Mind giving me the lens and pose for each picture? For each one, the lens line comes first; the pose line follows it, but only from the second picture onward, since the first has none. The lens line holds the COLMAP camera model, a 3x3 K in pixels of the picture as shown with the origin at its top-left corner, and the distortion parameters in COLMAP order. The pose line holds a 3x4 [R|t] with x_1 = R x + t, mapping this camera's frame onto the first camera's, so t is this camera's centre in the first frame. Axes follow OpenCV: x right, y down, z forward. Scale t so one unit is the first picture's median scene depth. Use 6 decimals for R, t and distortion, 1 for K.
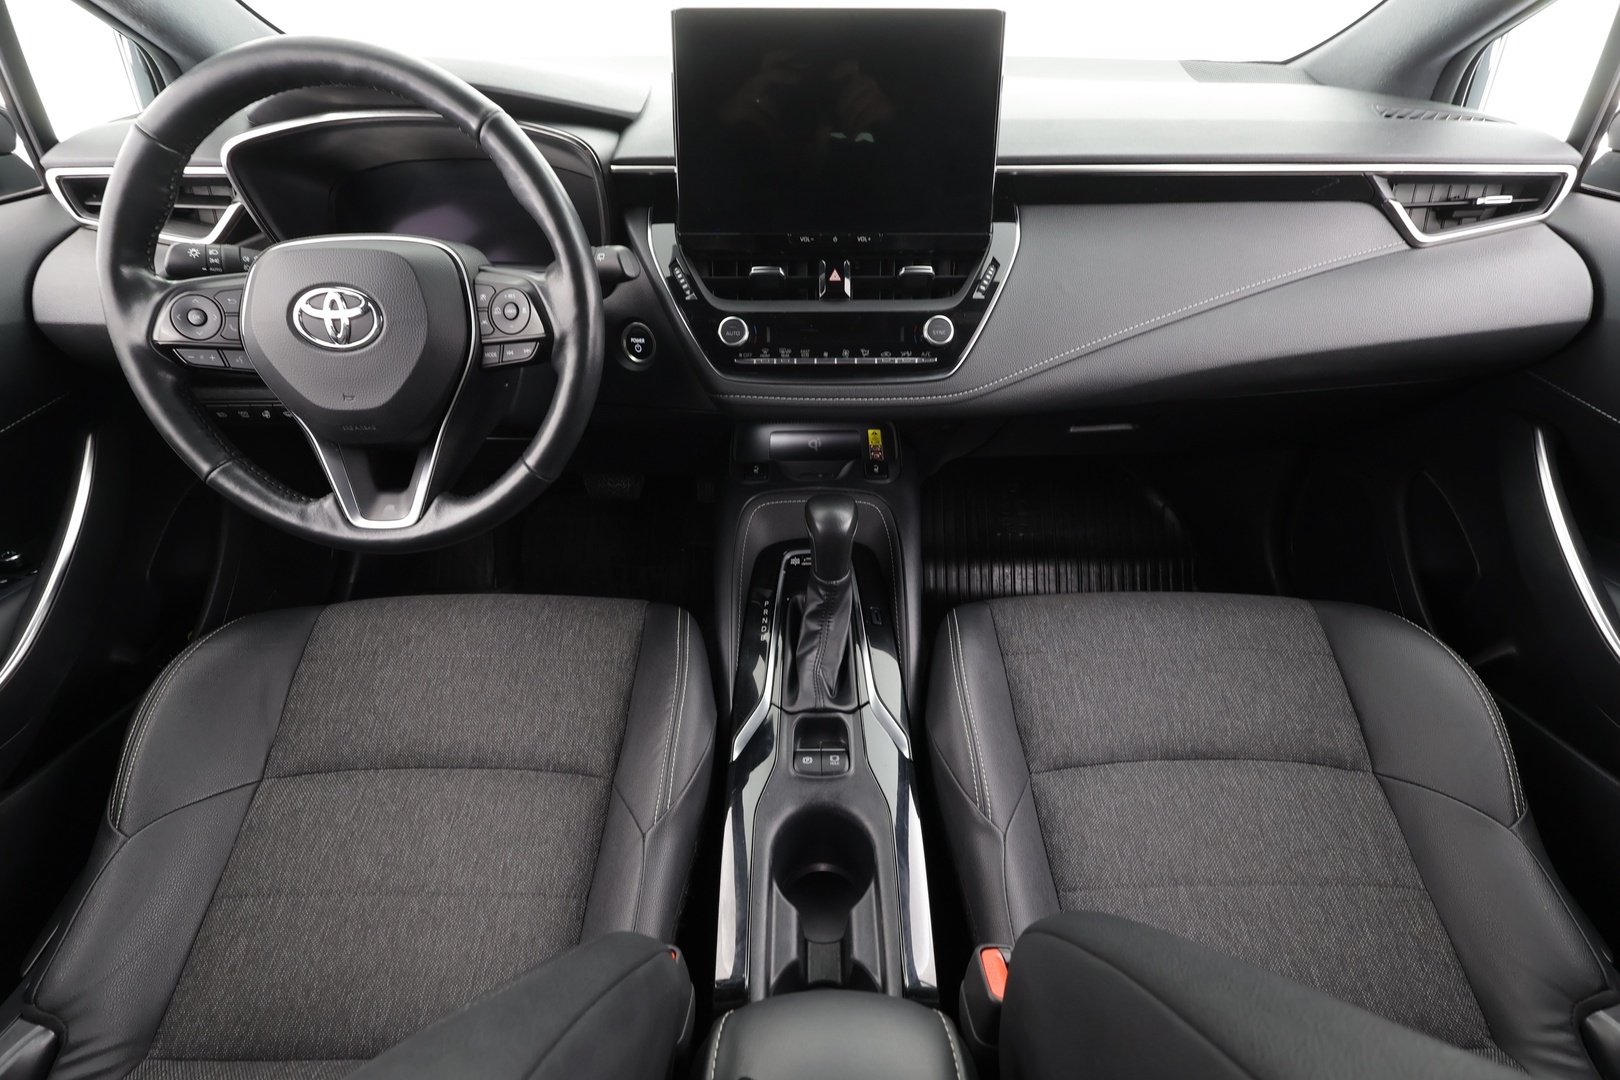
lens RADIAL K [[749.7, 0, 815.5], [0, 749.7, 550.5], [0, 0, 1]] dist [-0.018340, 0.005464]
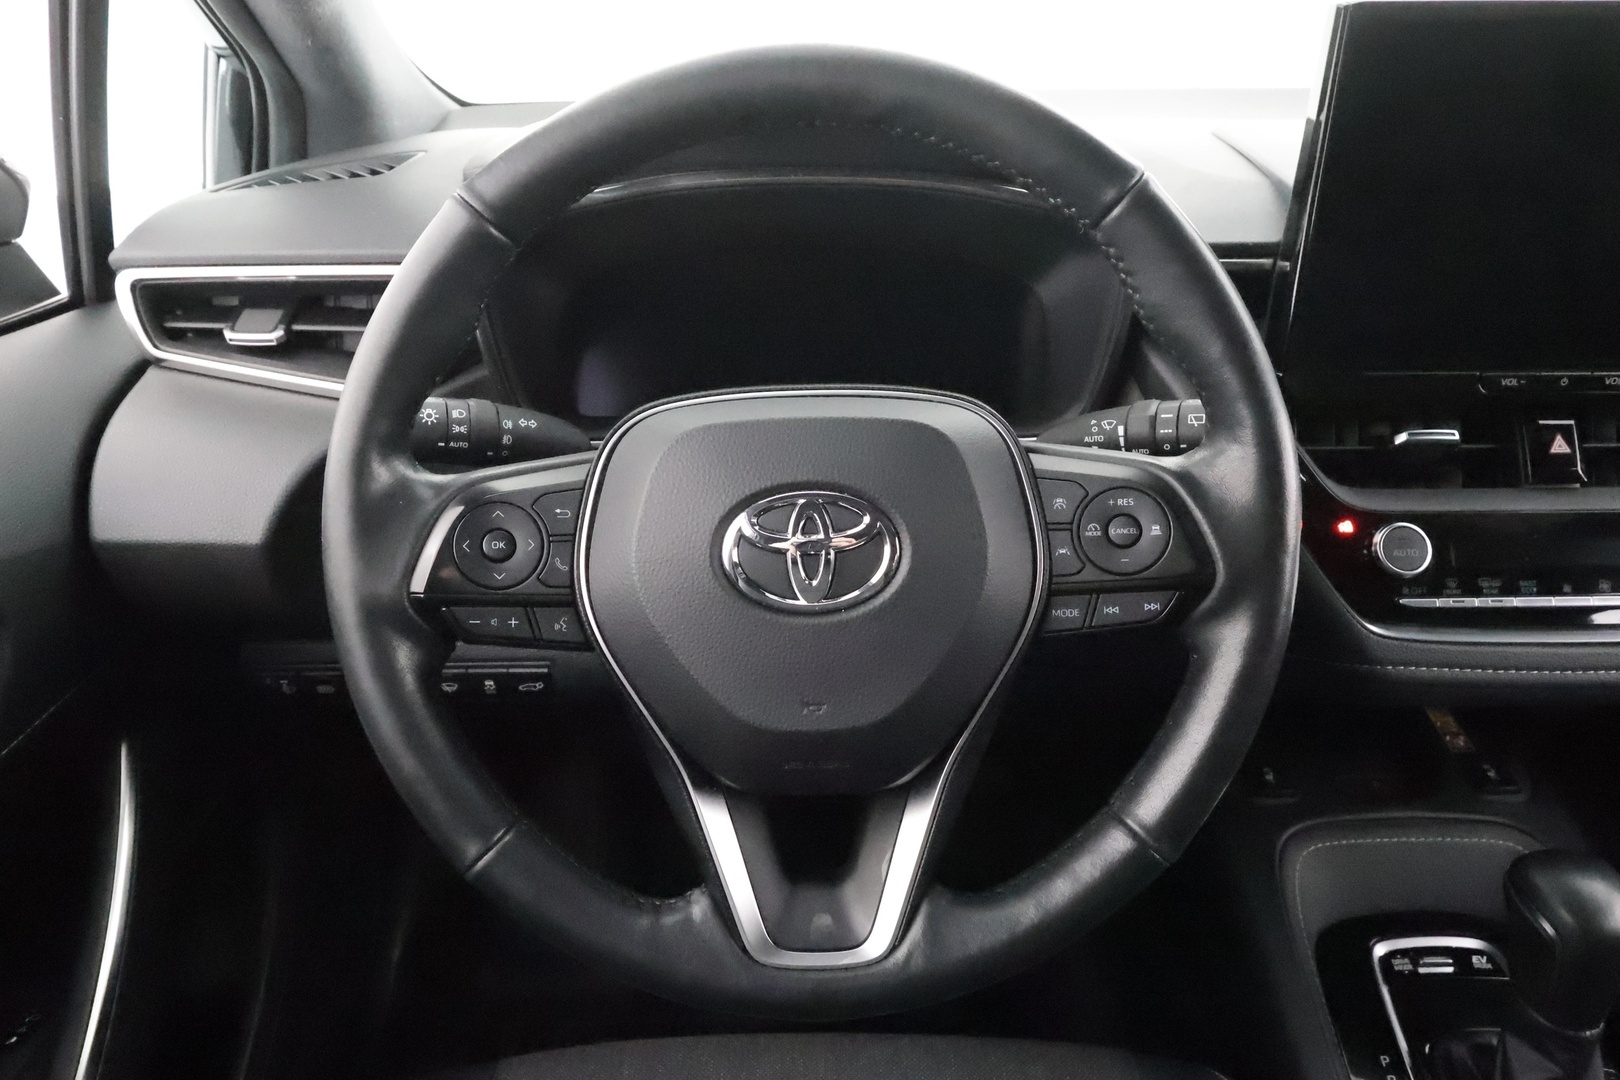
lens RADIAL K [[1141.1, 0, 804.7], [0, 1141.1, 544.1], [0, 0, 1]] dist [-0.002703, -0.003702]
pose [[0.999963, -0.007712, -0.003763, -0.523569], [0.006708, 0.976003, -0.217654, -0.121193], [0.005351, 0.217620, 0.976019, 0.203454]]
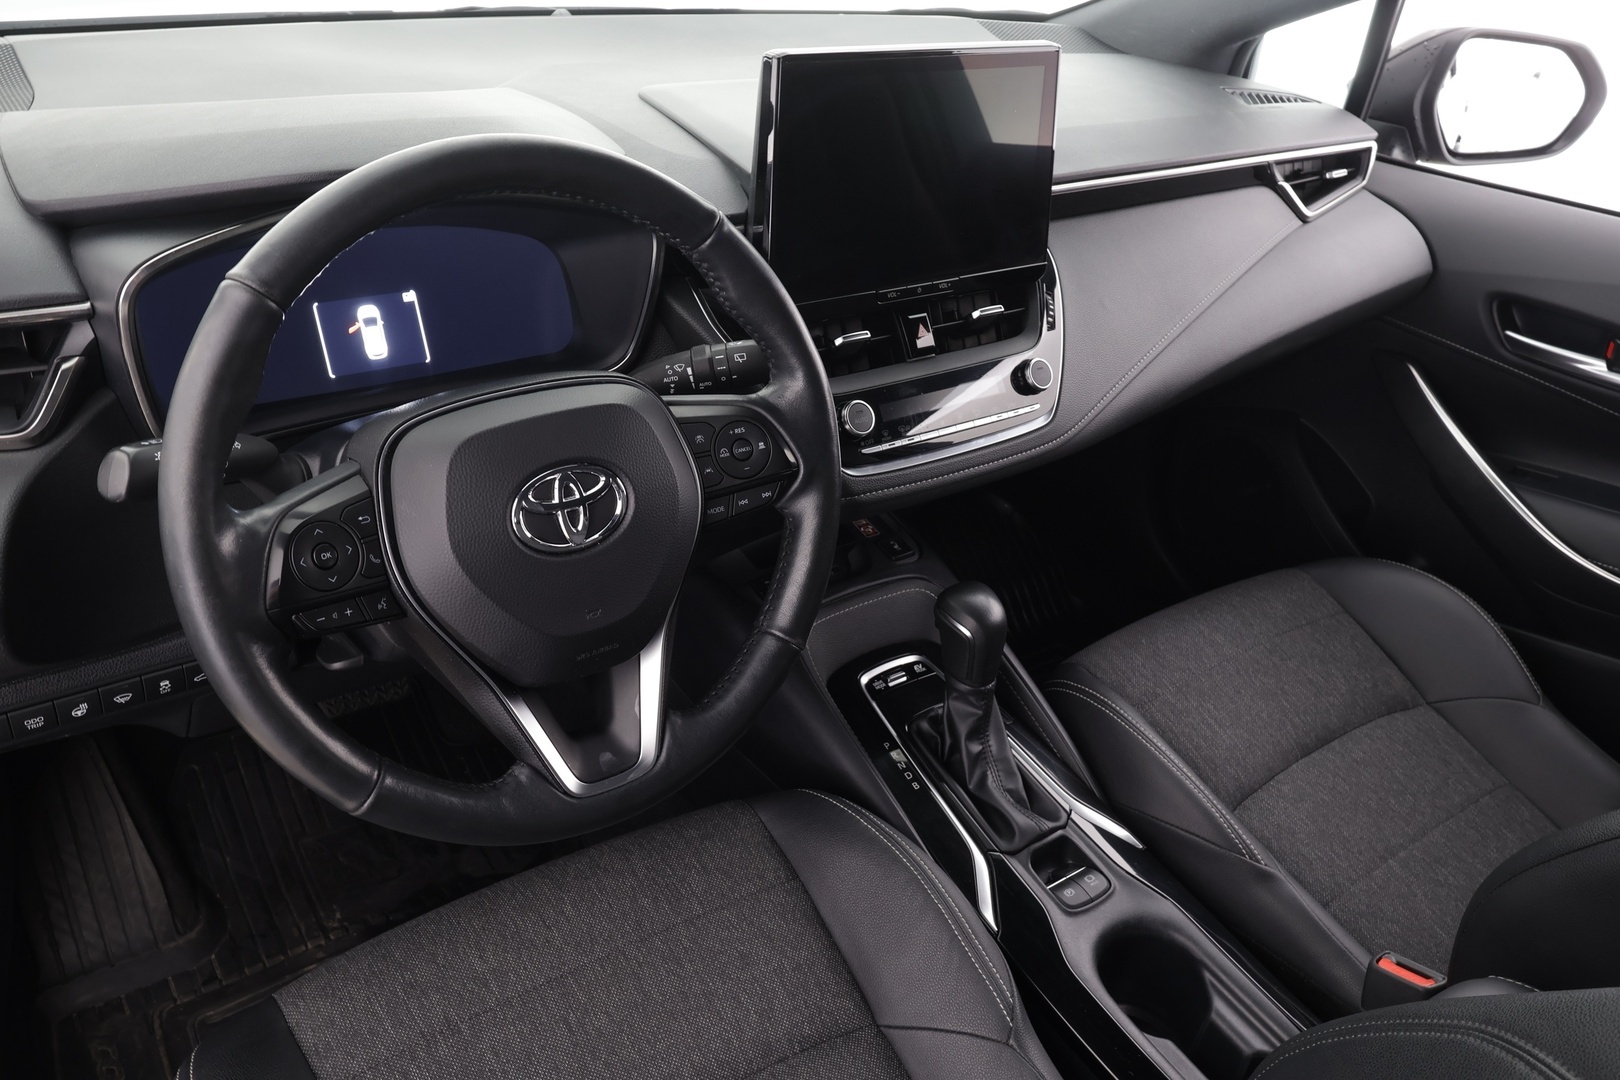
lens RADIAL K [[1282.5, 0, 810.0], [0, 1282.5, 540.0], [0, 0, 1]] dist [-0.022813, -0.003421]
pose [[0.808961, -0.237083, 0.537935, -0.916239], [0.283933, 0.958834, -0.004401, -0.172739], [-0.514747, 0.156297, 0.842975, -0.119437]]
